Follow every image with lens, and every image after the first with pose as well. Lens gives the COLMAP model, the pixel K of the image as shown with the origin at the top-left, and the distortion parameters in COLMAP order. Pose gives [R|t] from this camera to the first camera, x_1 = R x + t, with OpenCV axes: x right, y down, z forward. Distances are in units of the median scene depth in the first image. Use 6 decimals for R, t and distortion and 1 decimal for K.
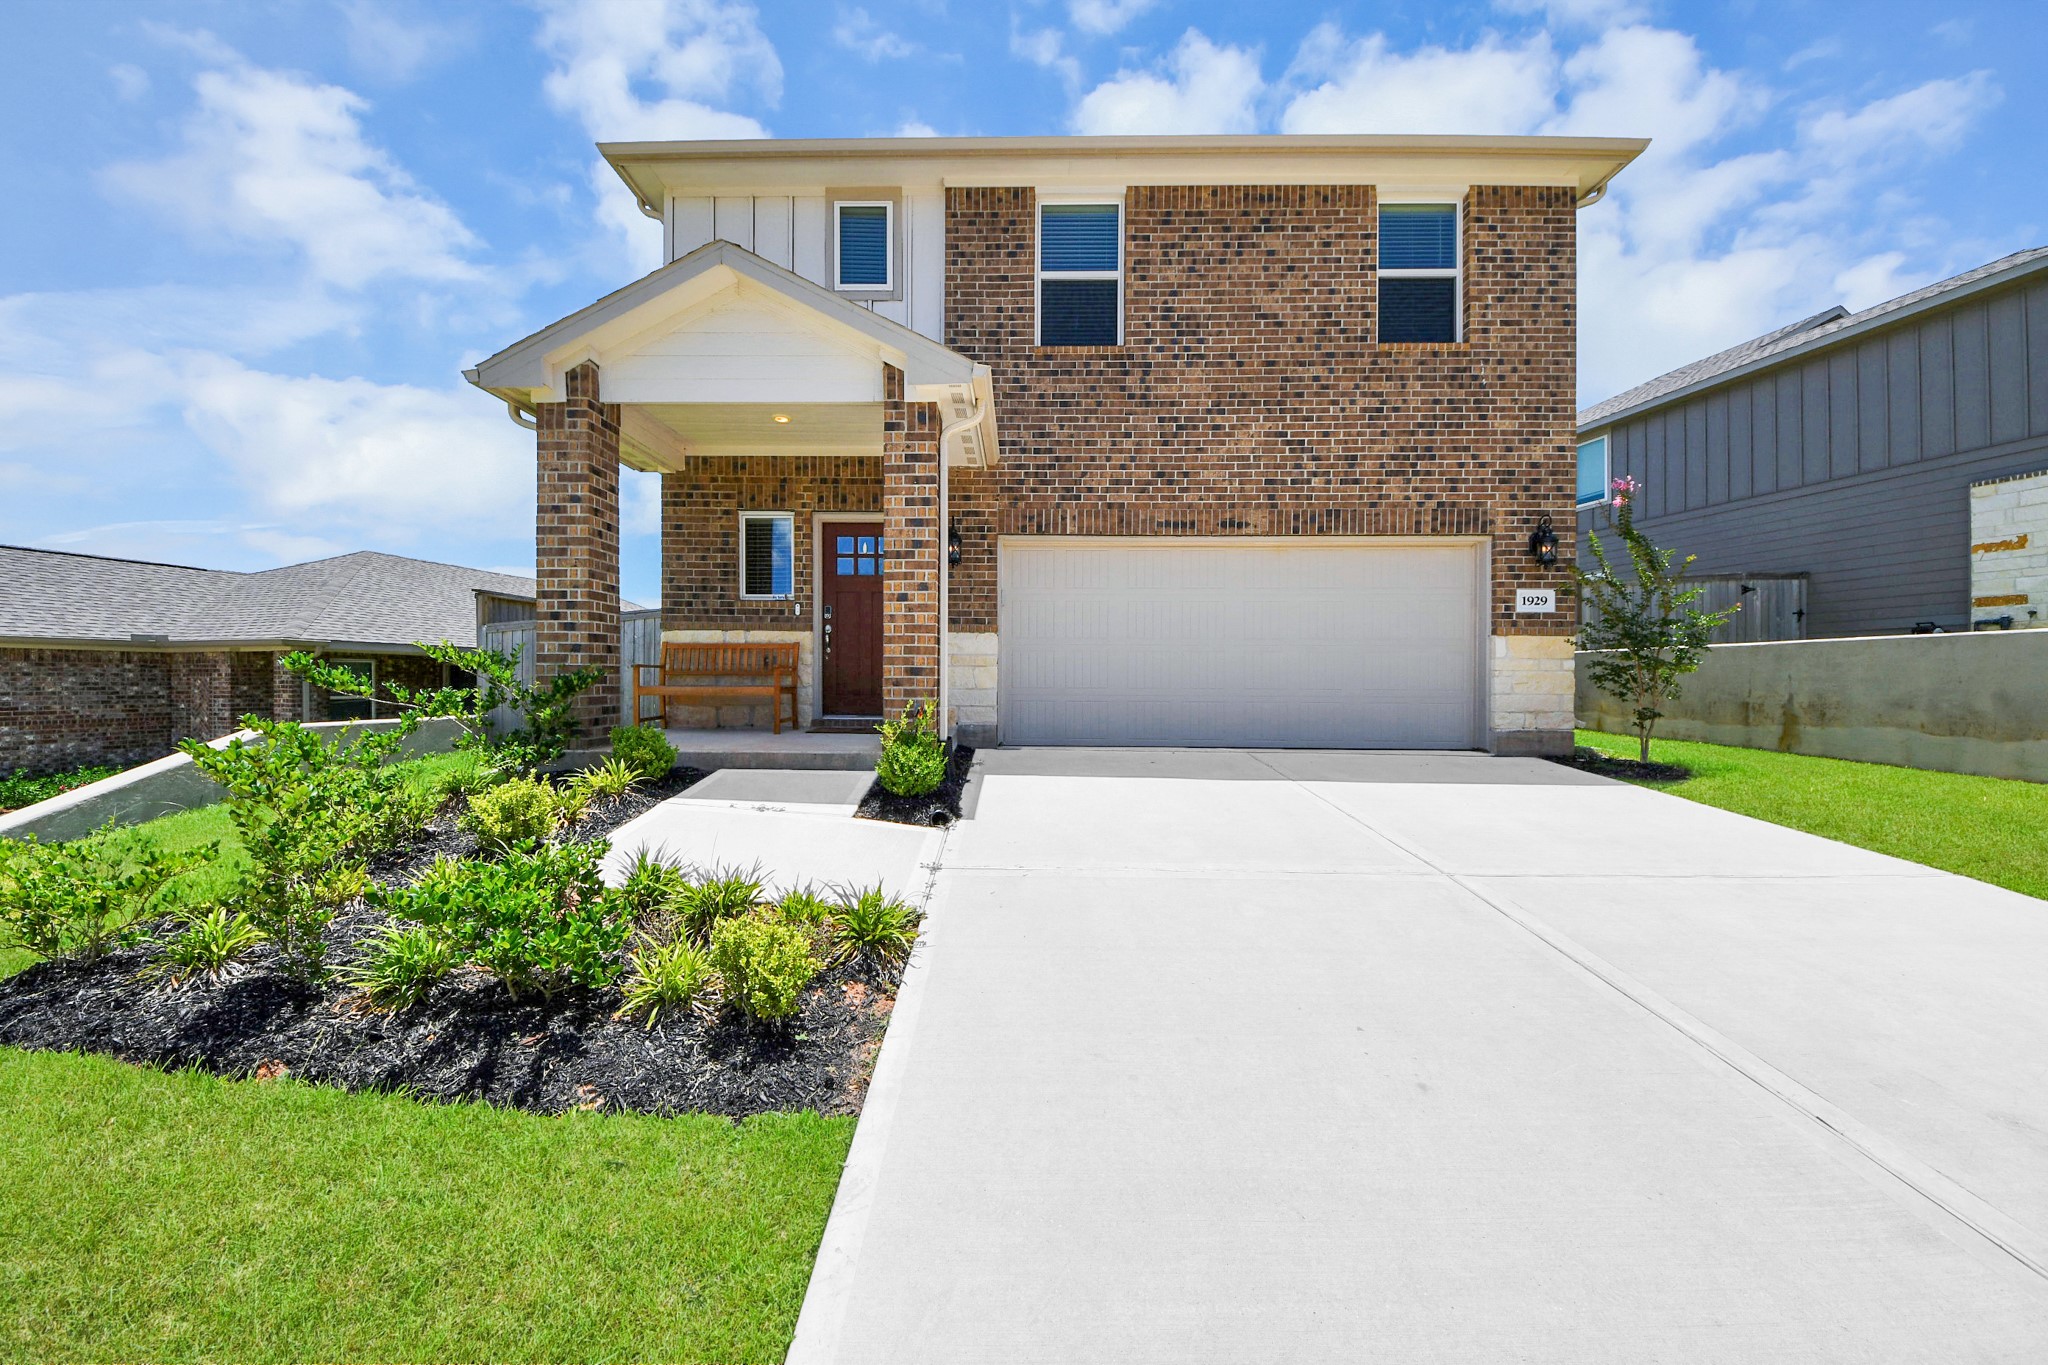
lens RADIAL K [[733.2, 0, 952.6], [0, 733.2, 619.8], [0, 0, 1]] dist [0.000365, -0.000375]
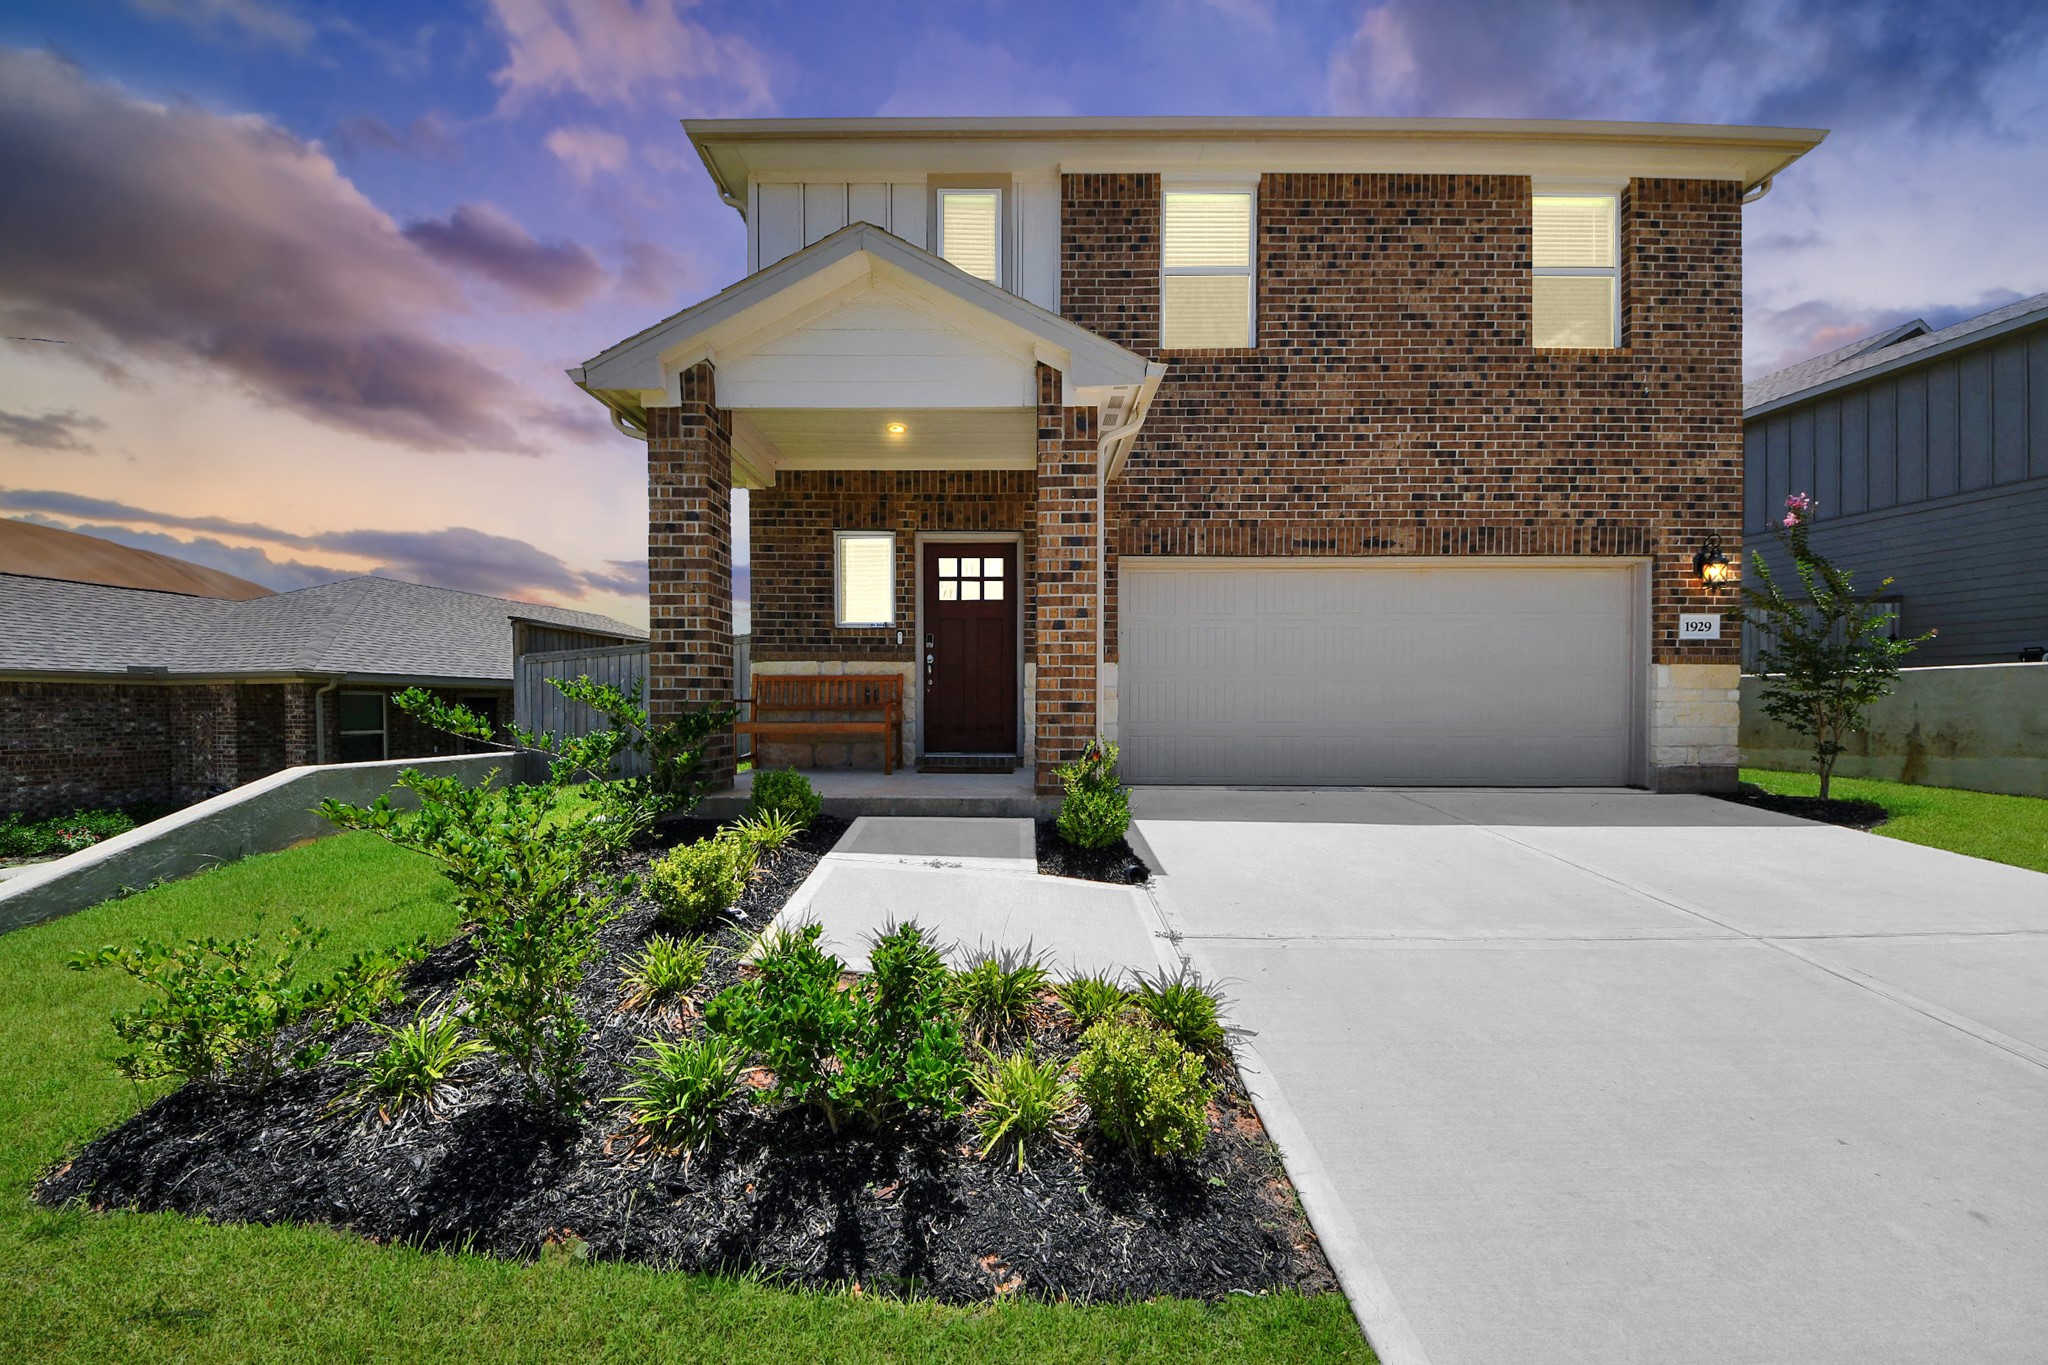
lens RADIAL K [[733.2, 0, 910.2], [0, 733.2, 654.7], [0, 0, 1]] dist [0.000365, -0.000375]
pose [[0.999822, -0.003331, 0.018559, -0.221012], [0.003082, 0.999905, 0.013423, -0.005429], [-0.018602, -0.013364, 0.999738, 0.086927]]
